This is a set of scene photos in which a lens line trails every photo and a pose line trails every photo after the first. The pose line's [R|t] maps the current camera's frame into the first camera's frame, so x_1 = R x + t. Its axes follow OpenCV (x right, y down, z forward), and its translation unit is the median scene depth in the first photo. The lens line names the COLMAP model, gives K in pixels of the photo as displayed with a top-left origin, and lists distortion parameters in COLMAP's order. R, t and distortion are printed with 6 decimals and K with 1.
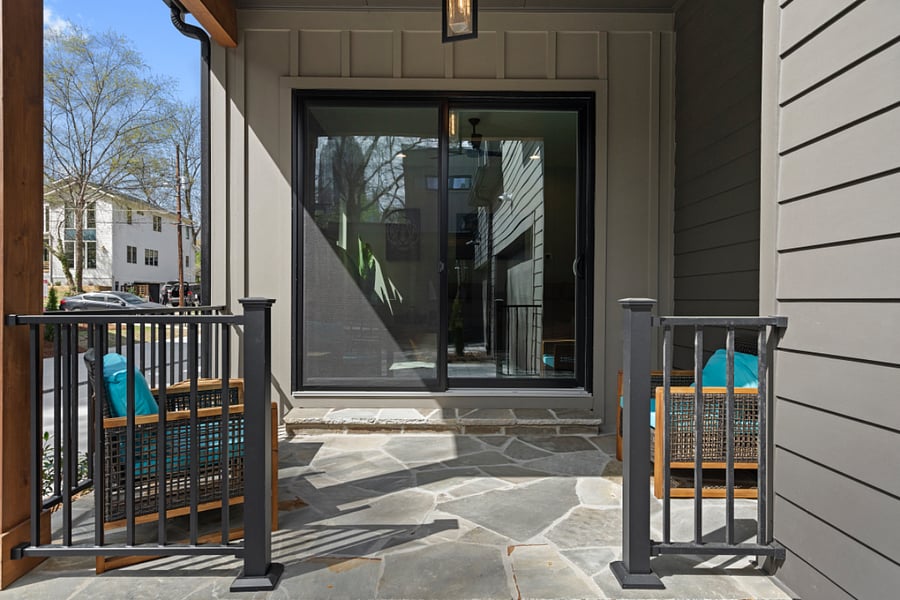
lens RADIAL K [[527.4, 0, 446.3], [0, 527.4, 310.9], [0, 0, 1]] dist [0.000318, 0.000592]
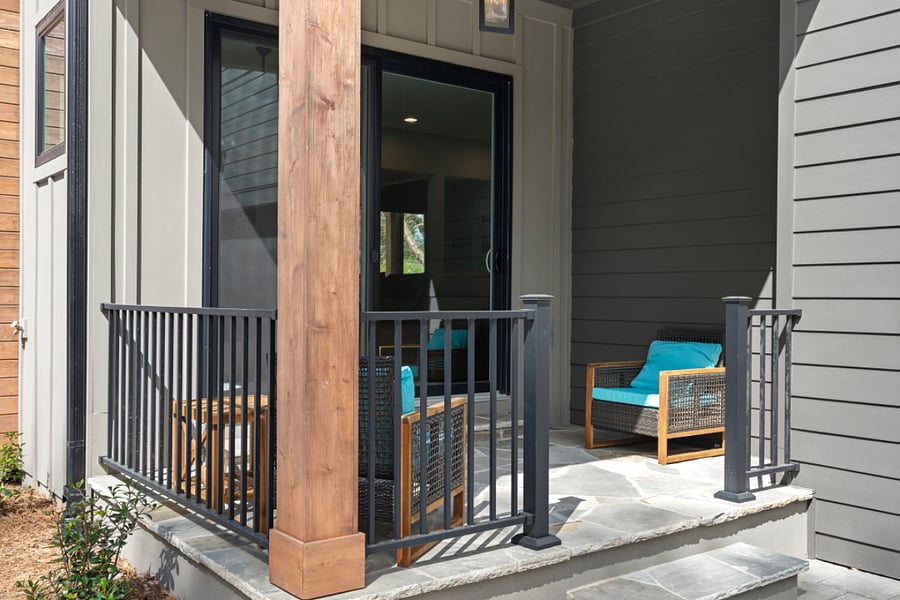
lens RADIAL K [[863.5, 0, 426.7], [0, 863.5, 301.3], [0, 0, 1]] dist [0.003663, 0.004259]
pose [[0.807542, -0.004488, 0.589793, -0.768102], [0.008472, 0.999956, -0.003991, -0.004789], [-0.589750, 0.008219, 0.807544, -0.163303]]
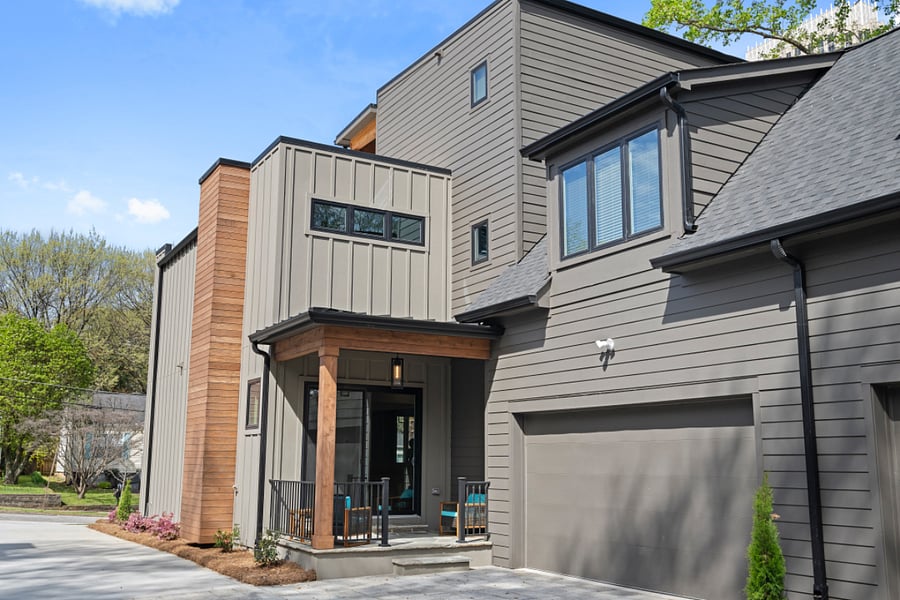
lens RADIAL K [[863.5, 0, 426.7], [0, 863.5, 301.3], [0, 0, 1]] dist [0.003663, 0.004259]
pose [[0.877278, 0.086673, 0.472093, -1.635562], [0.007573, 0.980940, -0.194166, -0.033884], [-0.479923, 0.173912, 0.859900, -2.538815]]
